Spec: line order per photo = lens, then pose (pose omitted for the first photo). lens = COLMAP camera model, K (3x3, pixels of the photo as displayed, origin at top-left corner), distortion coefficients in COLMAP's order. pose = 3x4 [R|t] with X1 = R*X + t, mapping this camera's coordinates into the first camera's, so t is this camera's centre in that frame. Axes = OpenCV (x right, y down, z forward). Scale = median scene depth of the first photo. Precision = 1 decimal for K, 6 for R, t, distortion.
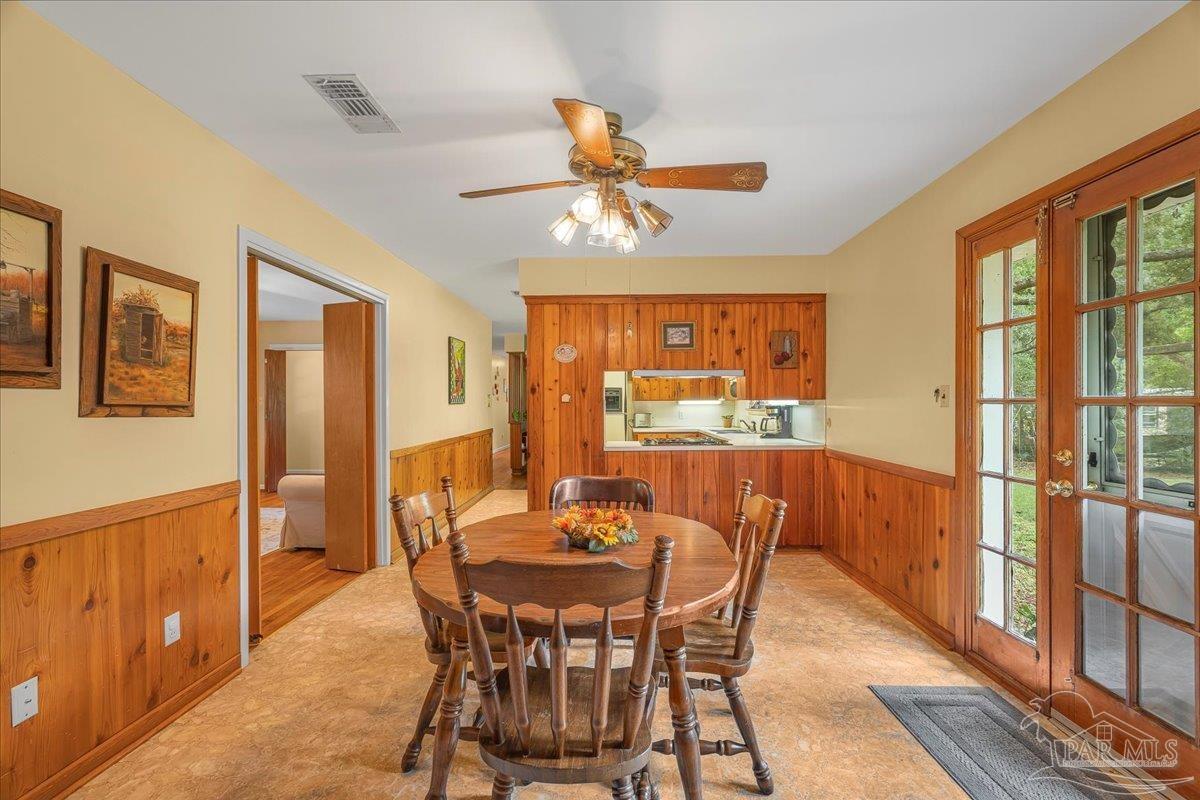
lens RADIAL K [[530.4, 0, 600.0], [0, 530.4, 400.0], [0, 0, 1]] dist [-0.003098, -0.000666]
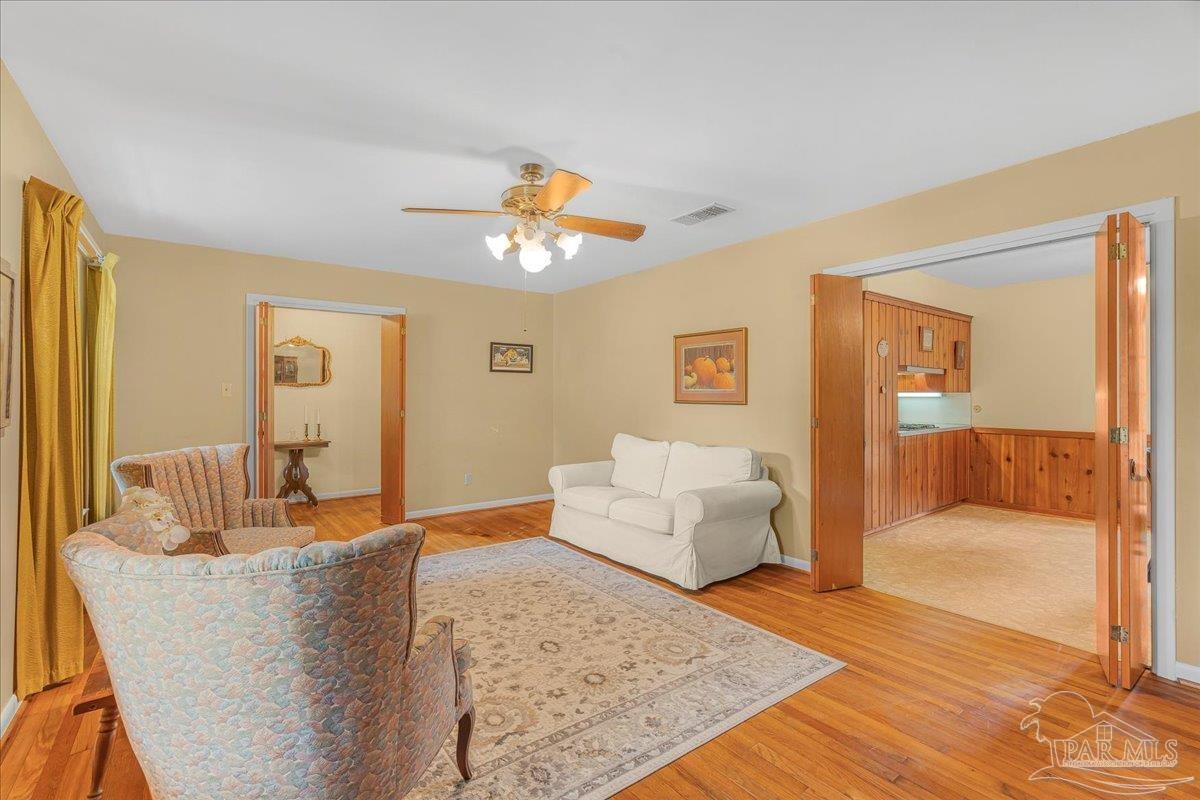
lens RADIAL K [[531.2, 0, 600.8], [0, 531.2, 377.5], [0, 0, 1]] dist [-0.000145, 0.000056]
pose [[0.790053, 0.023724, 0.612579, -1.159940], [-0.003091, 0.999392, -0.034719, 0.011366], [-0.613031, 0.025536, 0.789646, 0.486839]]
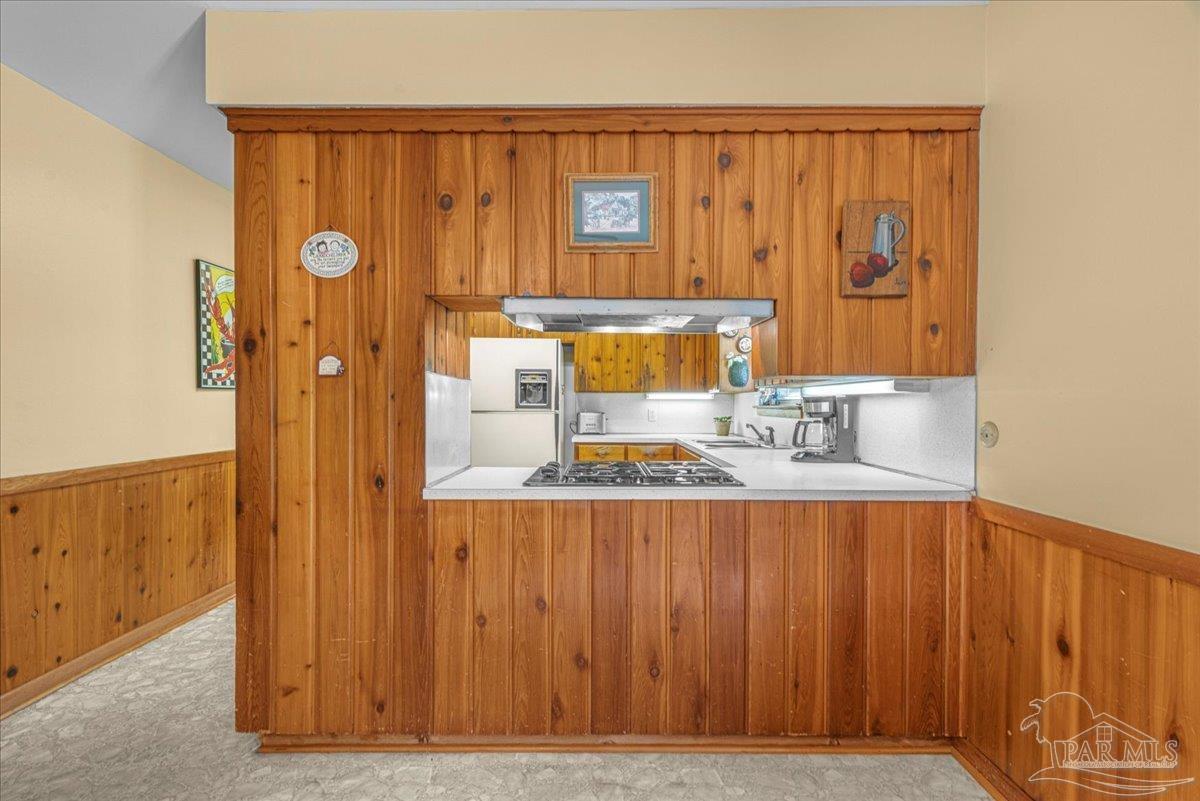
lens RADIAL K [[530.4, 0, 600.0], [0, 530.4, 400.5], [0, 0, 1]] dist [-0.003098, -0.000666]
pose [[0.999790, 0.010224, 0.017756, 0.132462], [-0.010154, 0.999940, -0.004034, 0.022075], [-0.017796, 0.003853, 0.999834, 0.596949]]
